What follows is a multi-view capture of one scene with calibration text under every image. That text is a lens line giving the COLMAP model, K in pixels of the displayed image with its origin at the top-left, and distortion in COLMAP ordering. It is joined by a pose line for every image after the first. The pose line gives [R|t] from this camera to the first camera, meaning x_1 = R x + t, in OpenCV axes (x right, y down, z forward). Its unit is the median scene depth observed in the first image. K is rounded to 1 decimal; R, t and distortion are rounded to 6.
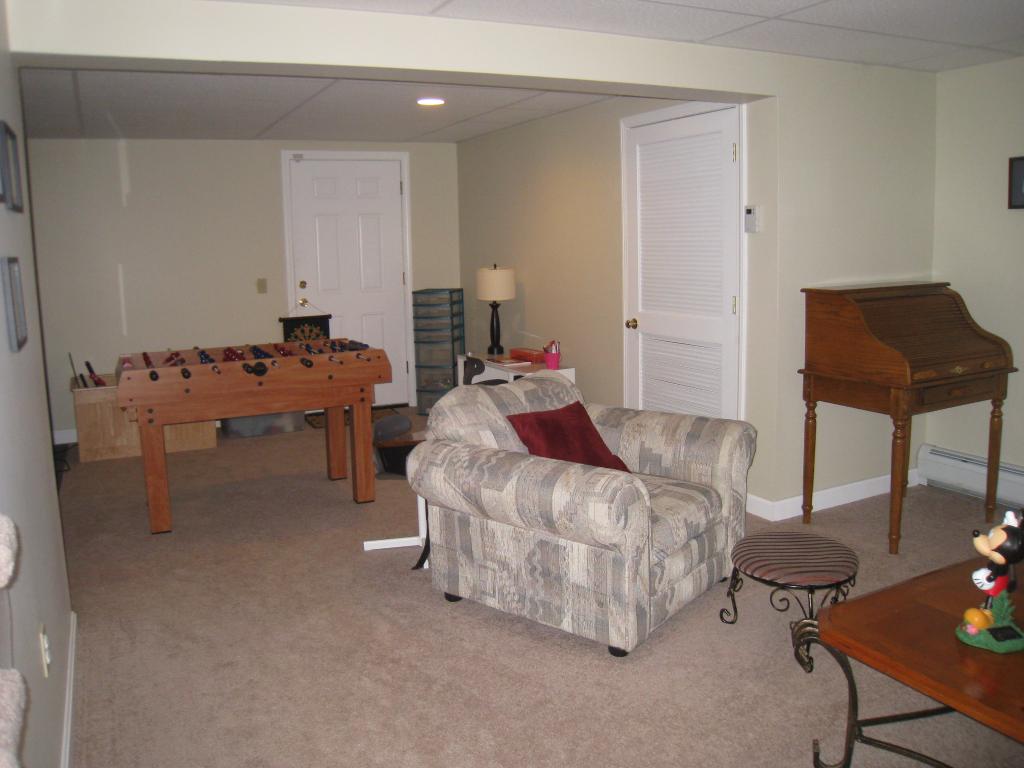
lens RADIAL K [[854.6, 0, 501.0], [0, 854.6, 376.5], [0, 0, 1]] dist [-0.171877, 0.121100]
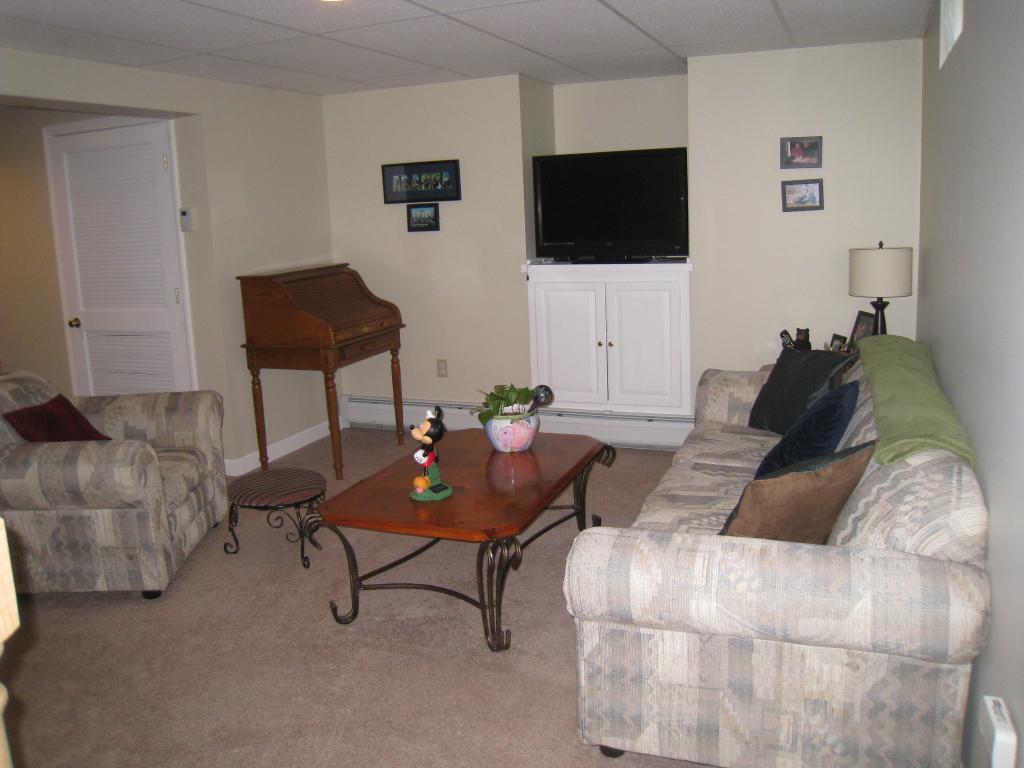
lens RADIAL K [[854.6, 0, 501.0], [0, 854.6, 376.5], [0, 0, 1]] dist [-0.171877, 0.121100]
pose [[0.757185, -0.128770, 0.640382, -0.175457], [0.122583, 0.990970, 0.054326, 0.021618], [-0.641595, 0.037365, 0.766133, -0.191331]]
